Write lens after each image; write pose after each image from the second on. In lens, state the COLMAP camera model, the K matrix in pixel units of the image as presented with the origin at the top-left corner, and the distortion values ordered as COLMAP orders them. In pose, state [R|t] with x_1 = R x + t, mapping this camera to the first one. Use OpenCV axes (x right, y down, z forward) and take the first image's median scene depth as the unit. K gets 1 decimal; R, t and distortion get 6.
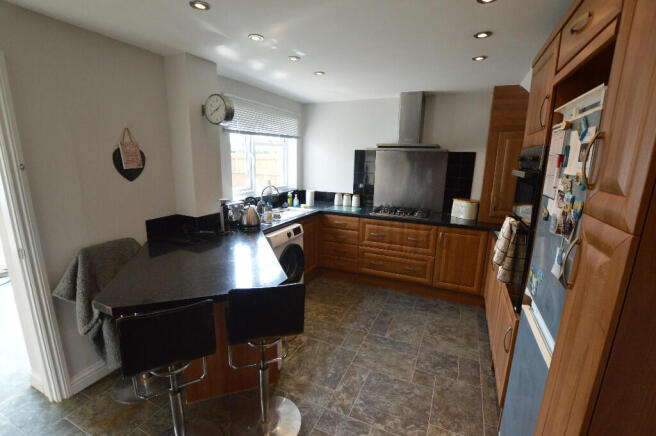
lens RADIAL K [[292.6, 0, 334.6], [0, 292.6, 220.9], [0, 0, 1]] dist [-0.027421, 0.000192]
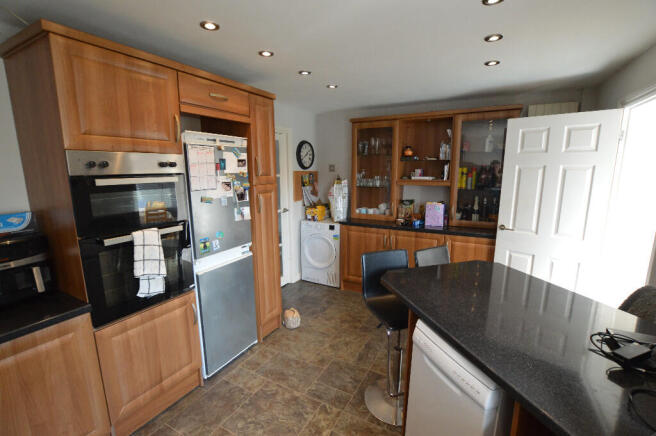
lens RADIAL K [[292.6, 0, 328.7], [0, 292.6, 220.3], [0, 0, 1]] dist [-0.027421, 0.000192]
pose [[-0.995857, -0.032272, 0.085017, -0.024740], [0.002408, 0.925221, 0.379421, -0.194439], [-0.090905, 0.378054, -0.921310, 0.909828]]
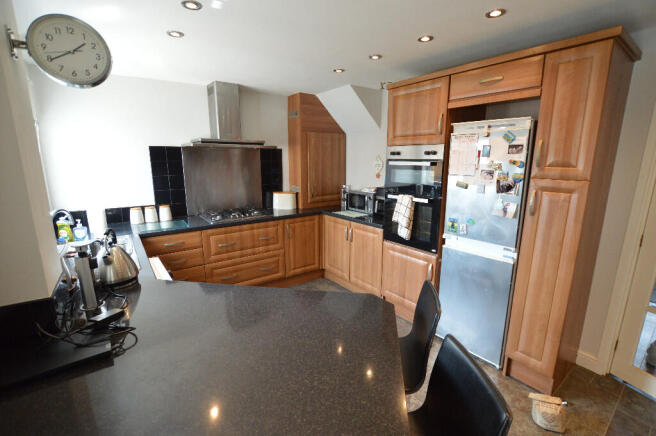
lens RADIAL K [[292.6, 0, 333.6], [0, 292.6, 220.3], [0, 0, 1]] dist [-0.027421, 0.000192]
pose [[0.492606, -0.199751, 0.847018, -0.422641], [0.195031, 0.973884, 0.116244, -0.062972], [-0.848117, 0.107932, 0.518699, 0.288229]]
